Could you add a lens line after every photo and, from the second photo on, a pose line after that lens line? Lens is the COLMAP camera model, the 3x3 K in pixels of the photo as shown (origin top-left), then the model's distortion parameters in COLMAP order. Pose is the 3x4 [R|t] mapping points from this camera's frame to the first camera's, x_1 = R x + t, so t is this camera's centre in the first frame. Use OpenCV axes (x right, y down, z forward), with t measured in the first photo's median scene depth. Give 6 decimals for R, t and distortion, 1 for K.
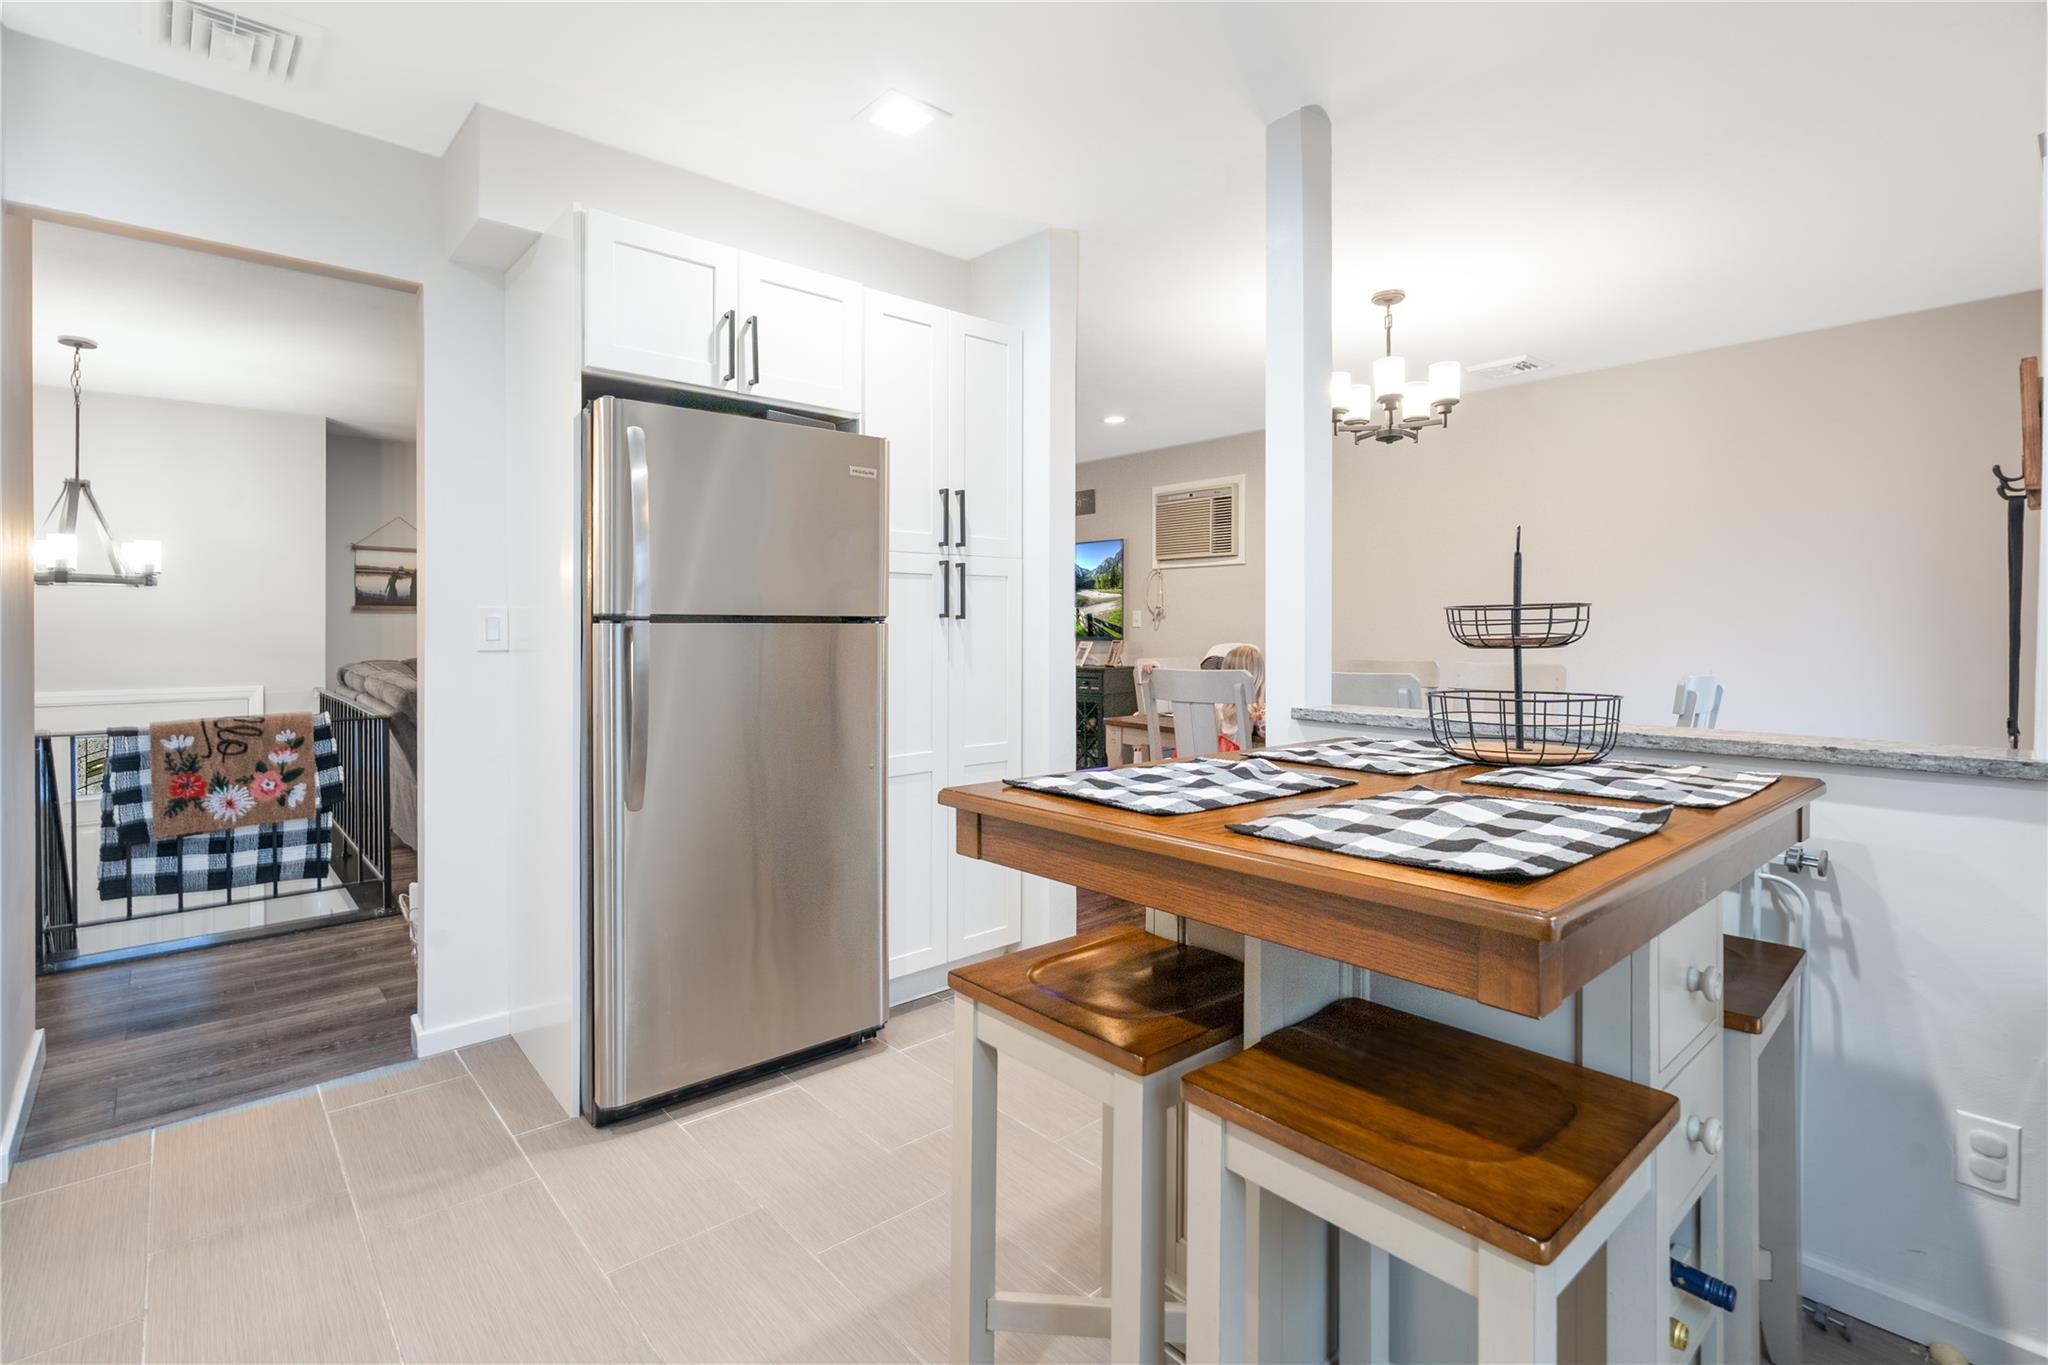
lens RADIAL K [[972.2, 0, 1014.6], [0, 972.2, 633.9], [0, 0, 1]] dist [-0.002665, -0.000157]
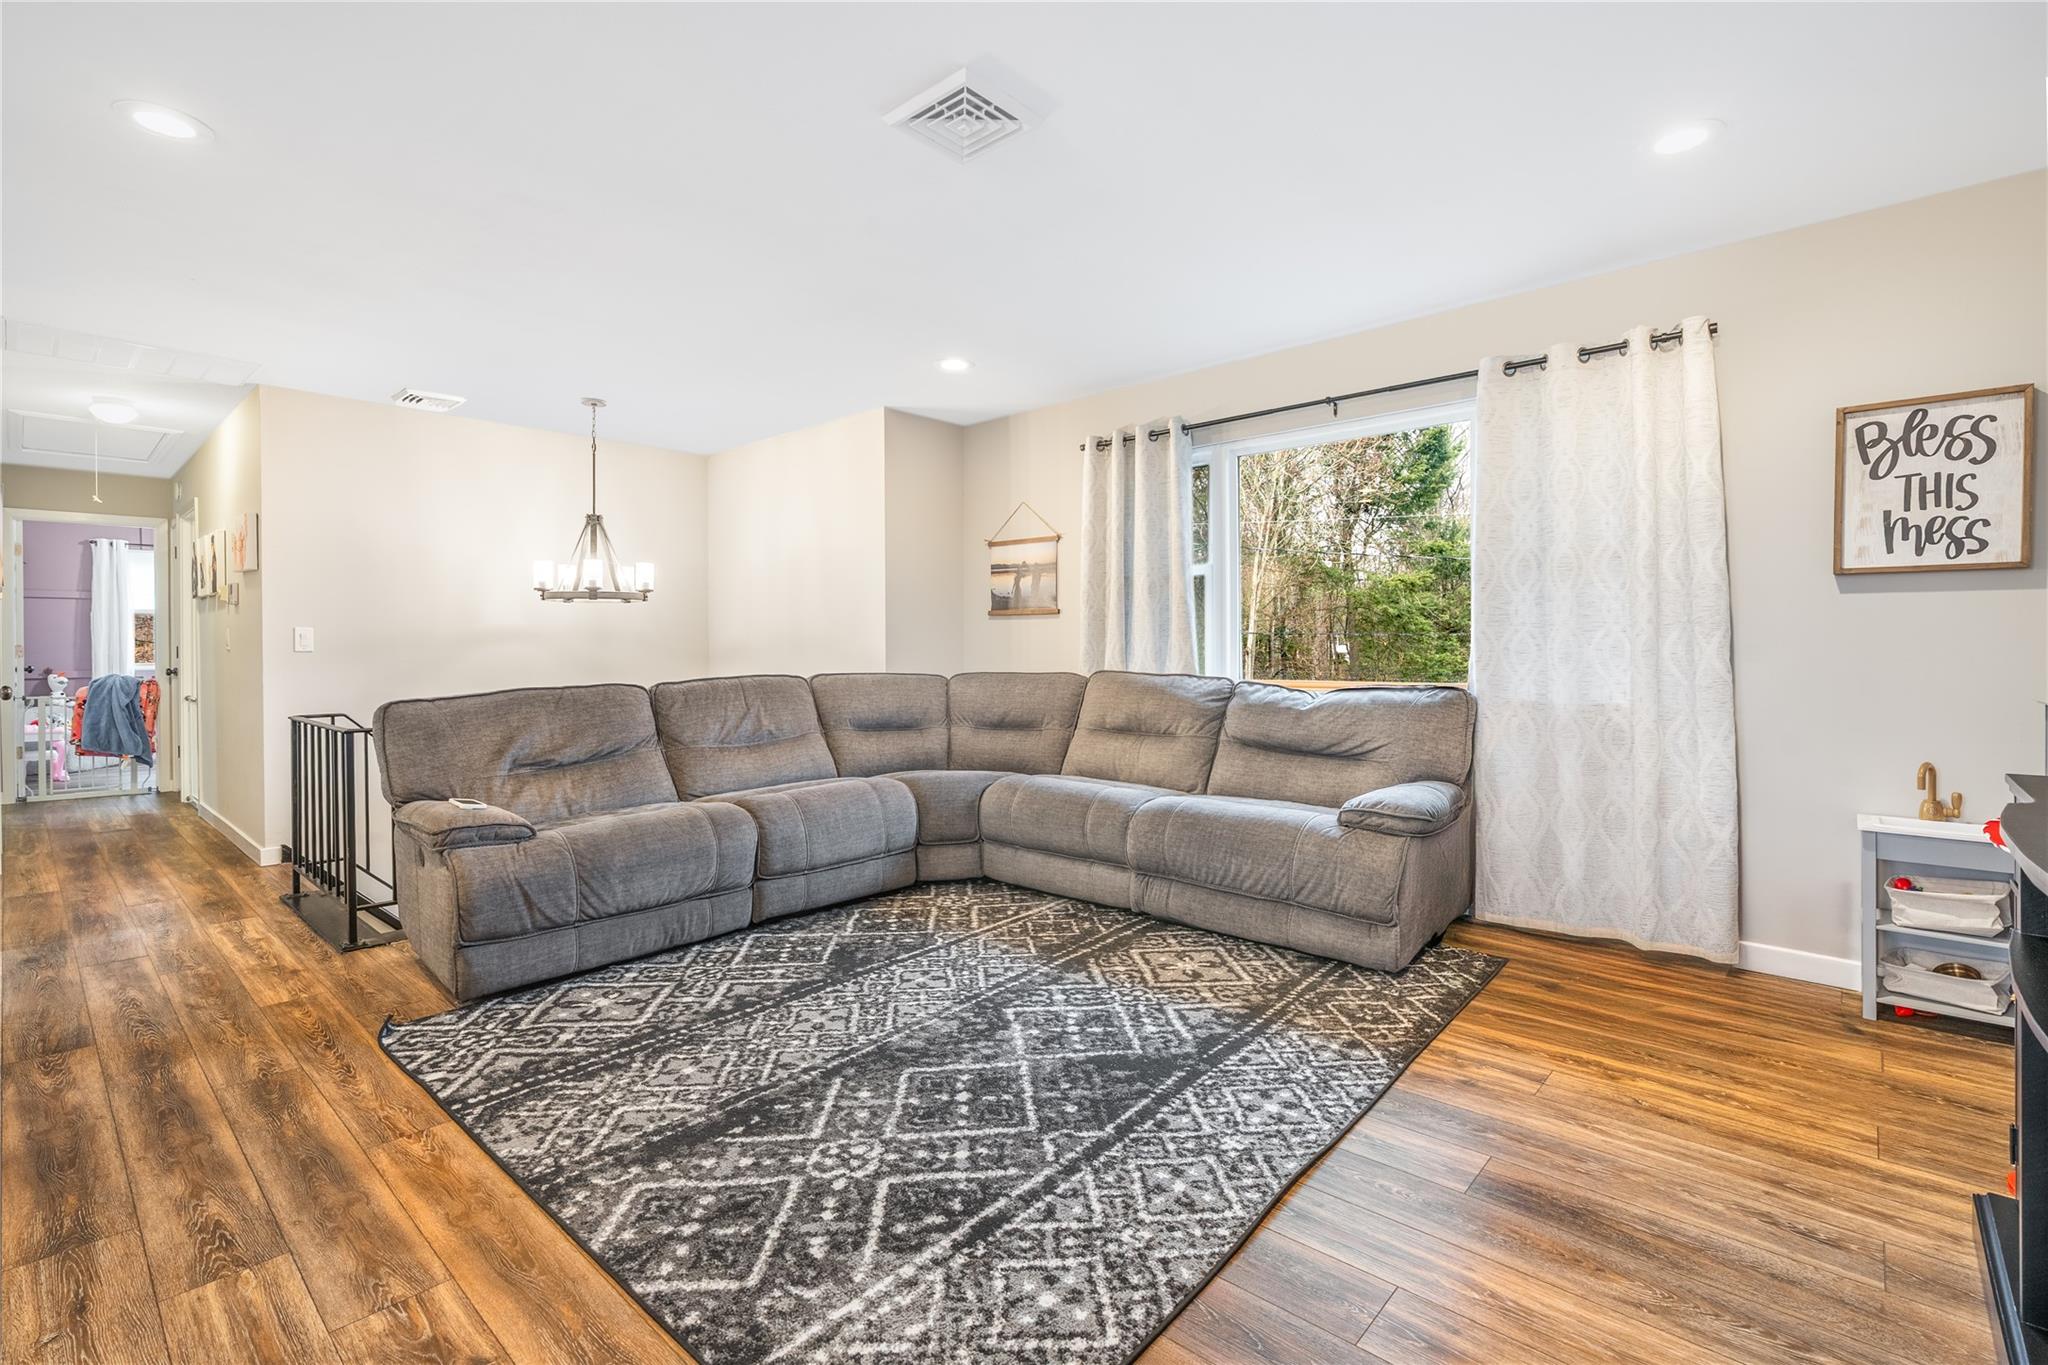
lens RADIAL K [[934.6, 0, 1007.4], [0, 934.6, 651.7], [0, 0, 1]] dist [-0.004771, 0.000399]
pose [[0.102217, 0.008258, -0.994728, 0.164081], [0.001446, 0.999963, 0.008450, 0.001000], [0.994761, -0.002302, 0.102202, 0.927537]]
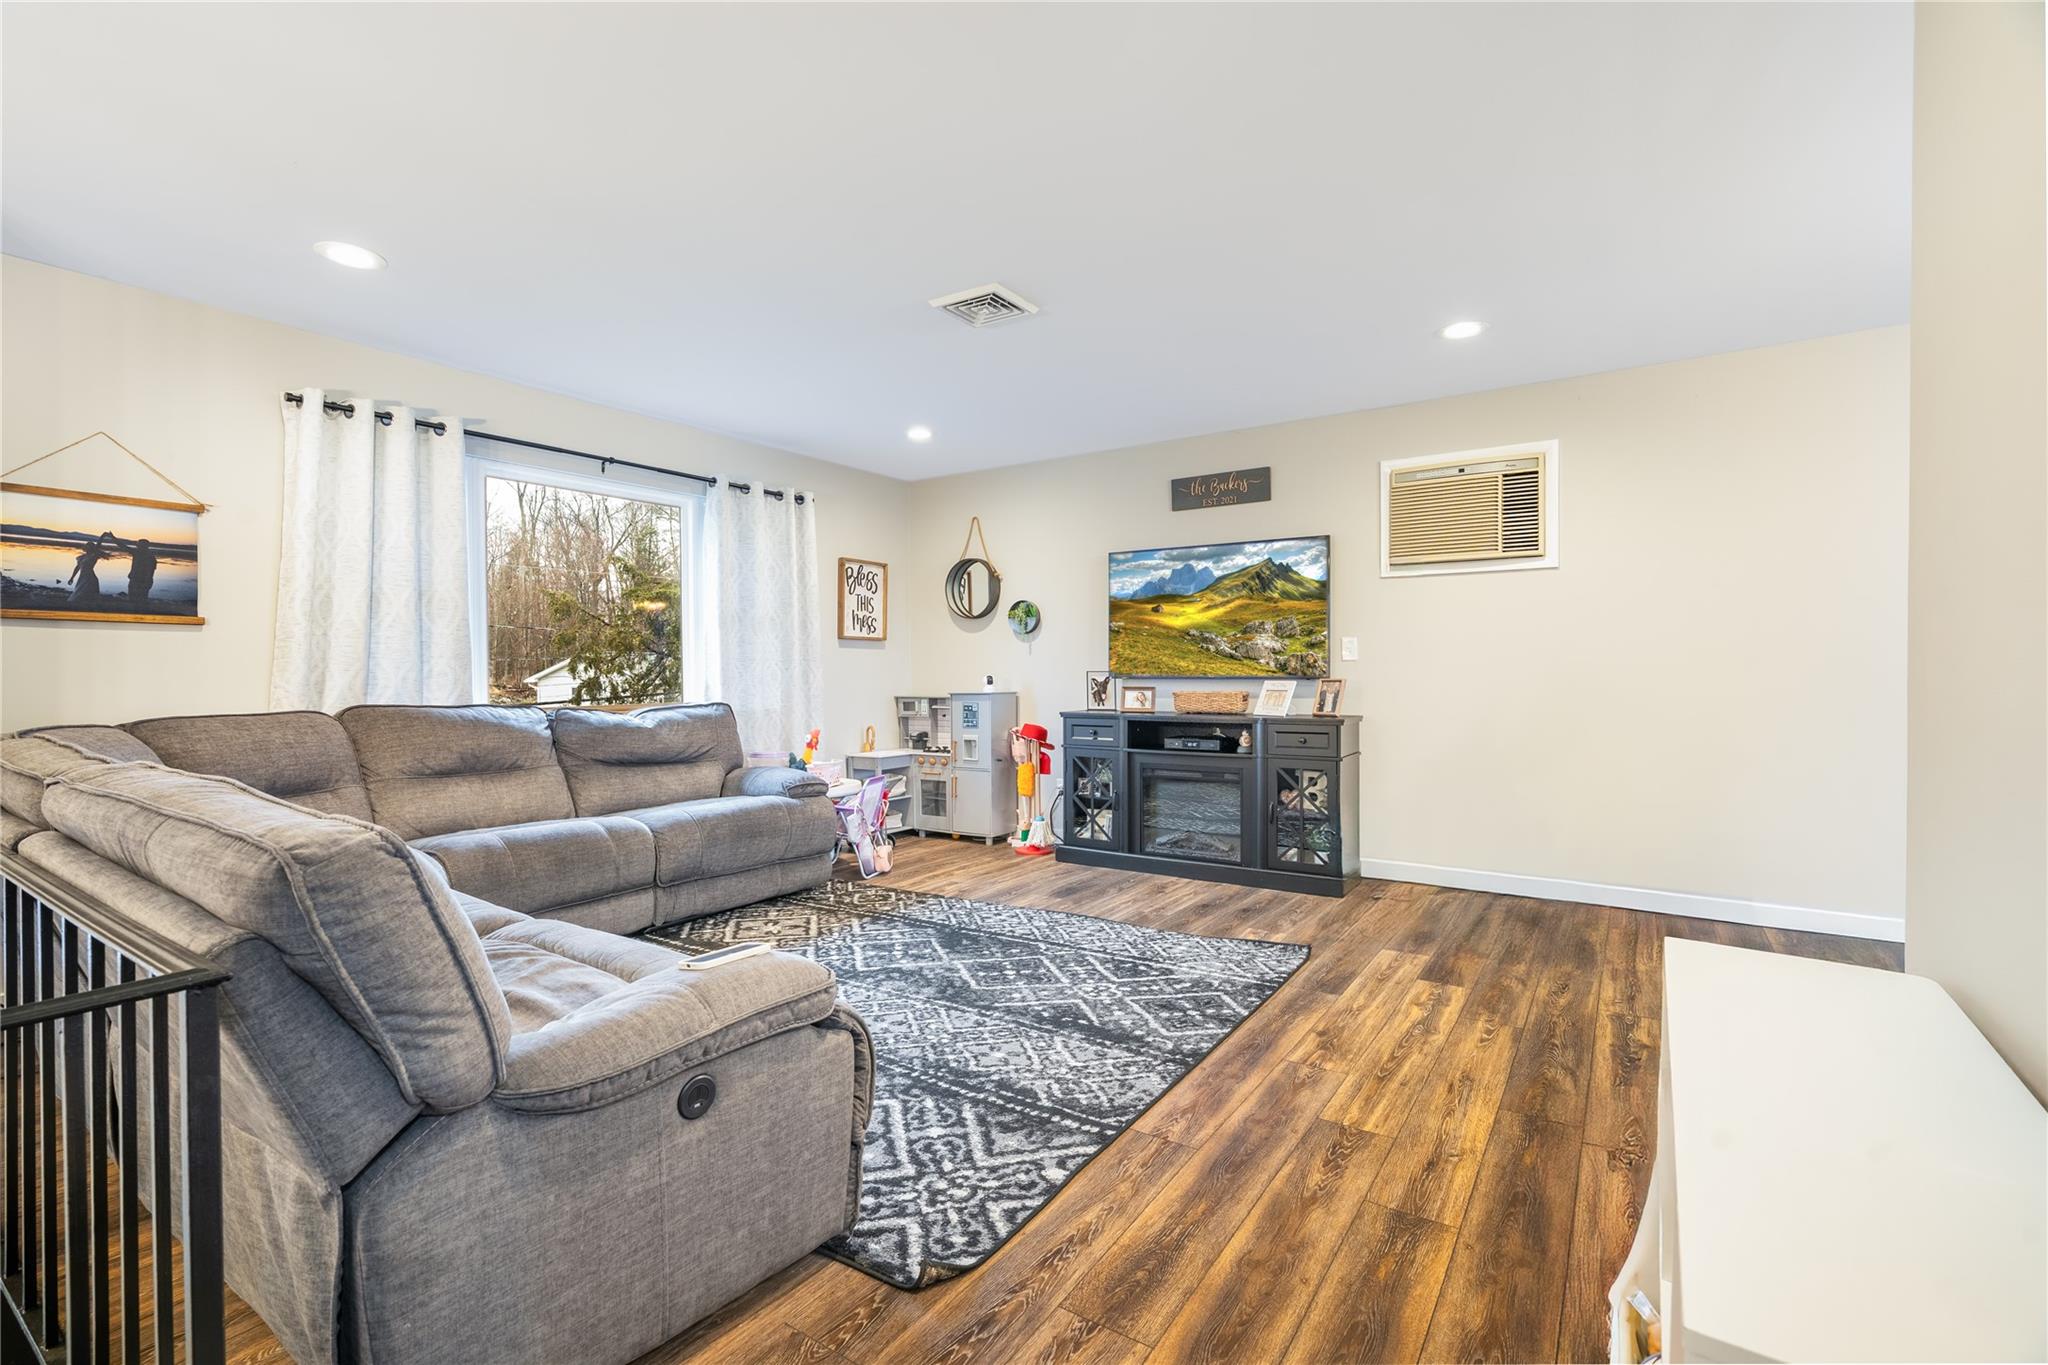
lens RADIAL K [[925.1, 0, 1007.0], [0, 925.1, 678.7], [0, 0, 1]] dist [-0.009146, 0.000341]
pose [[0.968509, -0.003286, 0.248955, -0.314043], [0.002422, 0.999990, 0.003777, 0.004670], [-0.248965, -0.003055, 0.968508, 0.446952]]
